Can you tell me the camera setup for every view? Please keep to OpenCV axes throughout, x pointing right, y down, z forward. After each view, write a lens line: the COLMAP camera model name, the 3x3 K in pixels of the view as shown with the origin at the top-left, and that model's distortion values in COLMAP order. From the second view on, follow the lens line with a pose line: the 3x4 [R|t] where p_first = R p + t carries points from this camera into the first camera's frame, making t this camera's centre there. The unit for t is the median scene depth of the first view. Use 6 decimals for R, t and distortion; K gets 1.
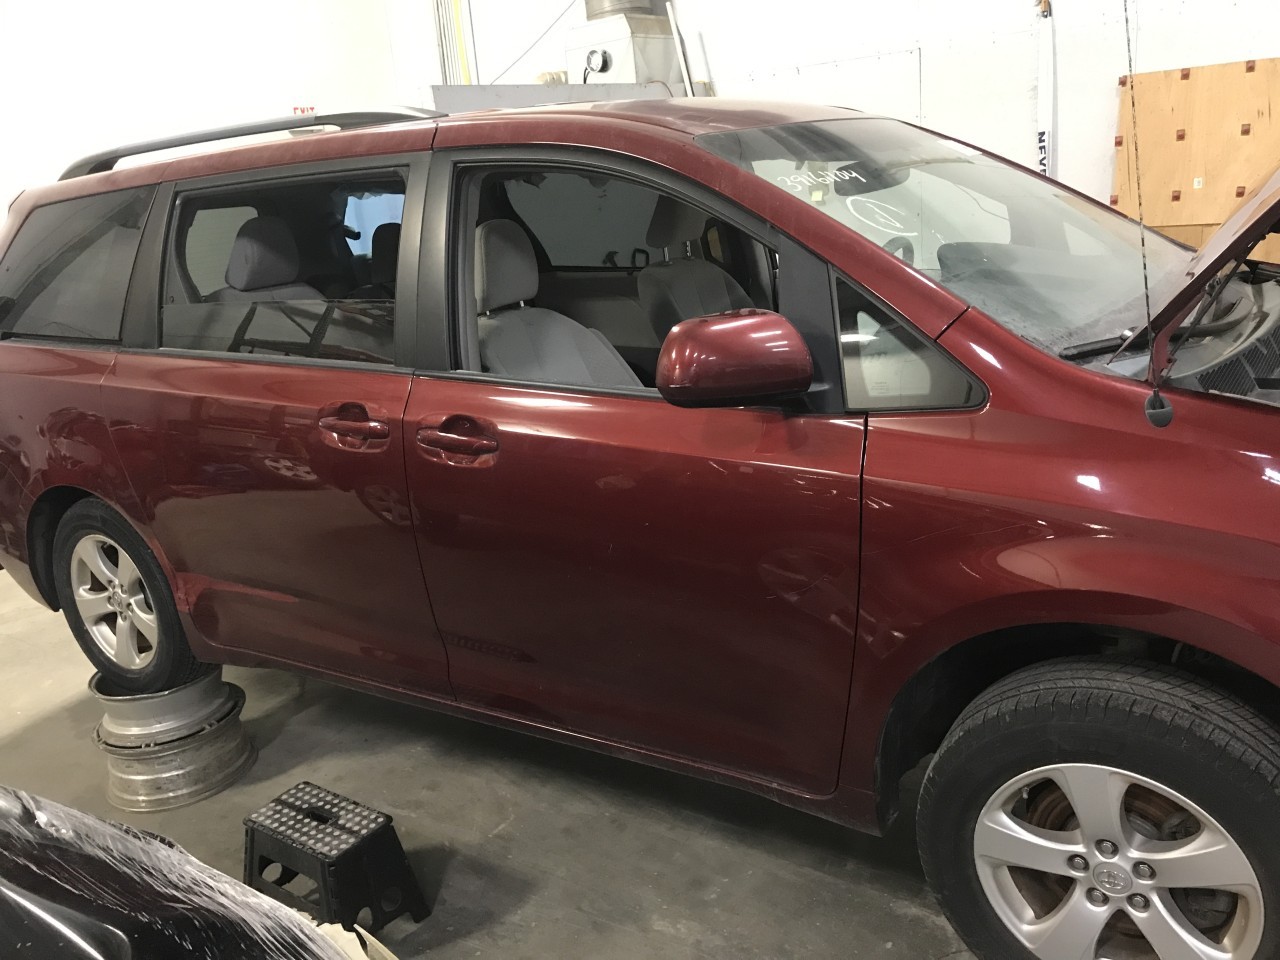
lens RADIAL K [[1045.9, 0, 640.0], [0, 1045.9, 480.0], [0, 0, 1]] dist [0.005214, 0.005749]
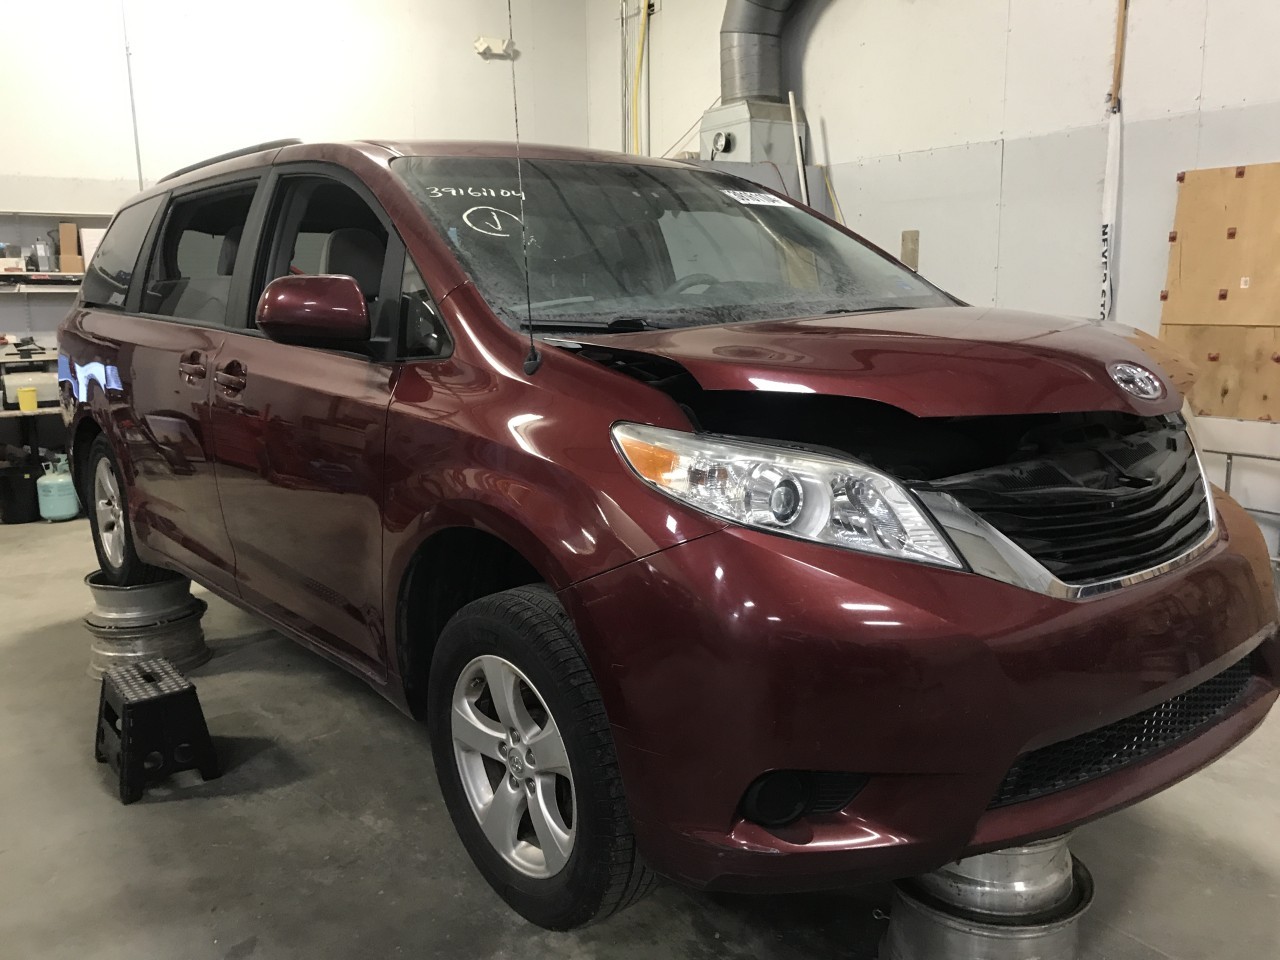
lens RADIAL K [[1040.7, 0, 644.9], [0, 1040.7, 471.0], [0, 0, 1]] dist [0.020766, -0.002282]
pose [[0.956635, 0.125847, -0.262701, 0.279064], [-0.149210, 0.986261, -0.070885, 0.037569], [0.250172, 0.107009, 0.962270, -0.044393]]
